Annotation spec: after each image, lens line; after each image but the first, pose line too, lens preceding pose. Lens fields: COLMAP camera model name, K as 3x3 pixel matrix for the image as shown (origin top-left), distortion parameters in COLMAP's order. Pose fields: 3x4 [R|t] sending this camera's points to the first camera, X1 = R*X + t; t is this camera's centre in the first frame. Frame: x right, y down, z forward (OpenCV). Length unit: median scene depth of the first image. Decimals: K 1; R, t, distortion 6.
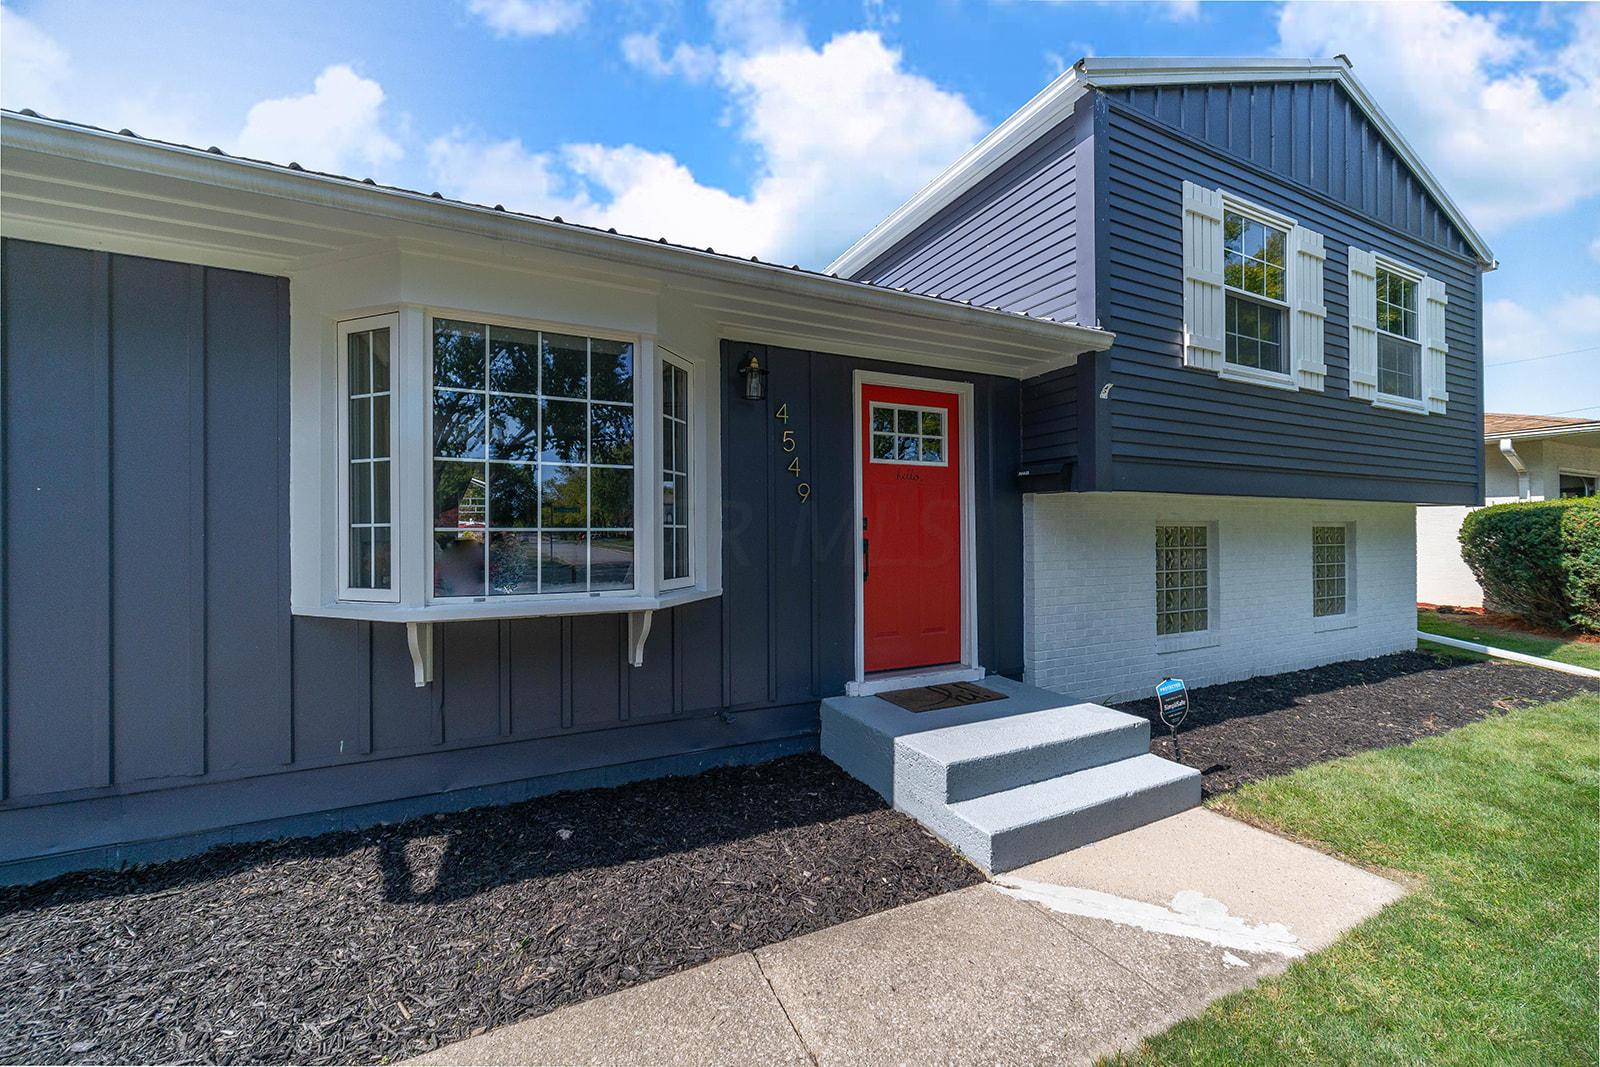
lens RADIAL K [[657.9, 0, 800.0], [0, 657.9, 533.5], [0, 0, 1]] dist [0.000246, 0.000077]
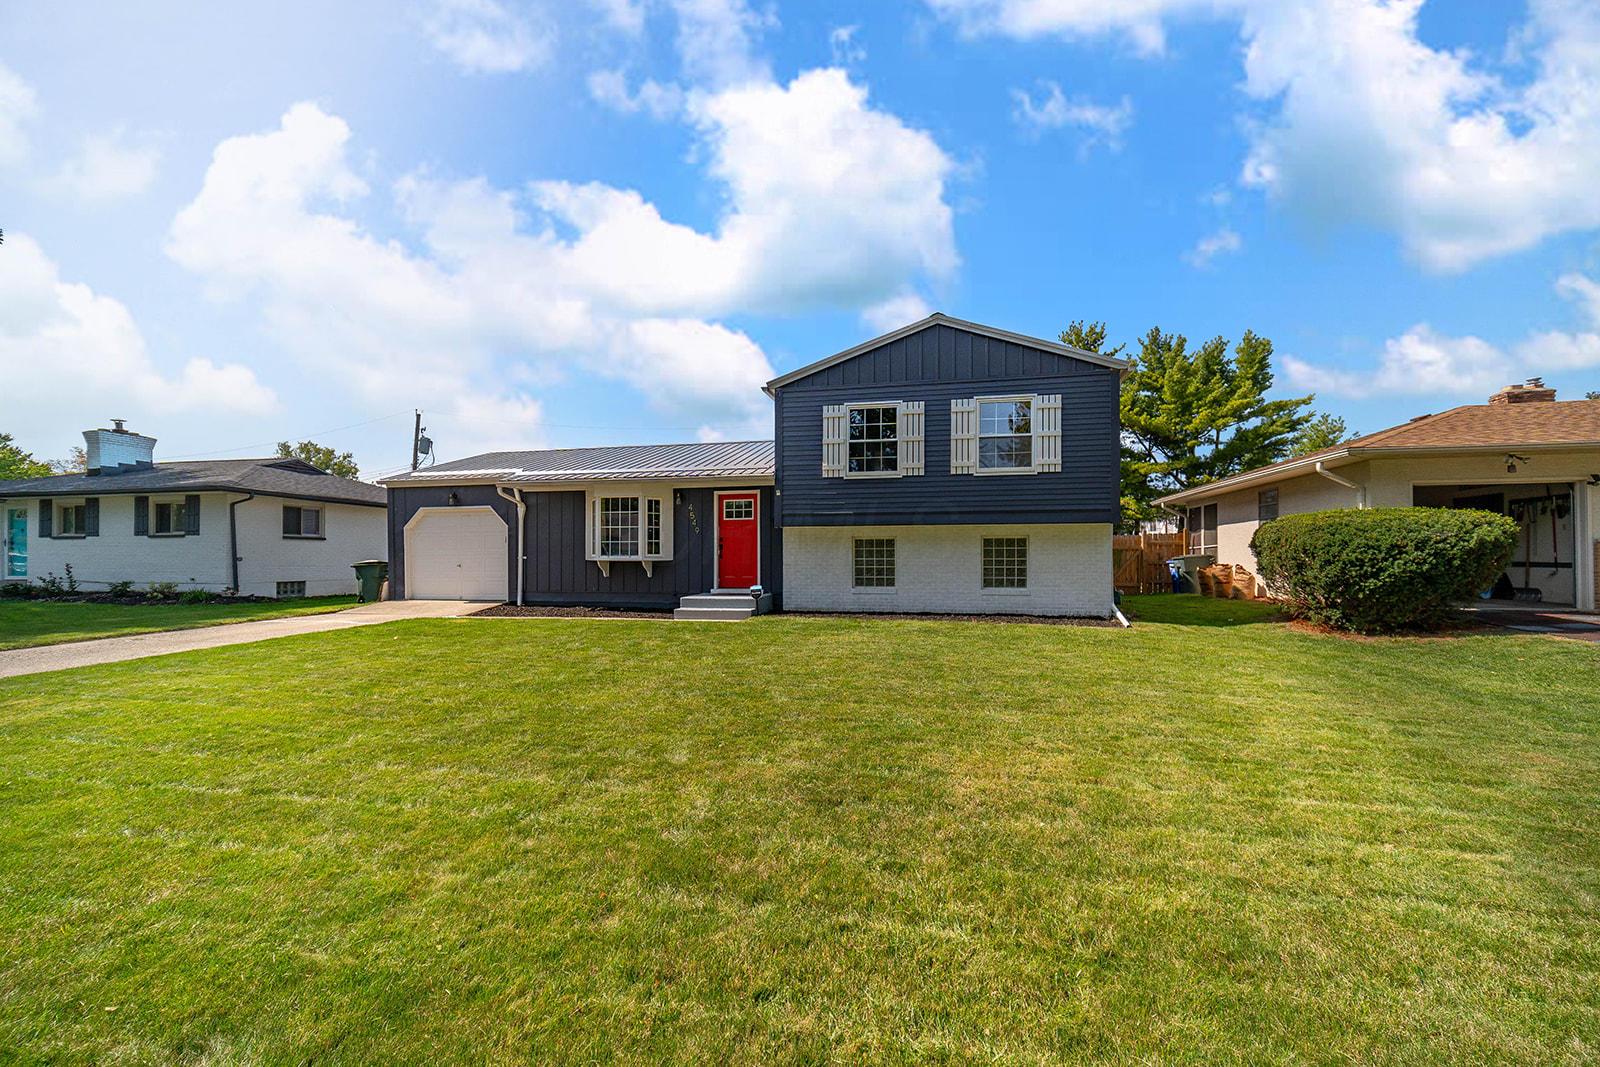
lens RADIAL K [[657.9, 0, 800.0], [0, 657.9, 533.5], [0, 0, 1]] dist [0.000246, 0.000077]
pose [[0.761990, -0.013370, -0.647451, 2.224241], [-0.000144, 0.999783, -0.020814, 0.020122], [0.647589, 0.015953, 0.761823, -1.044055]]
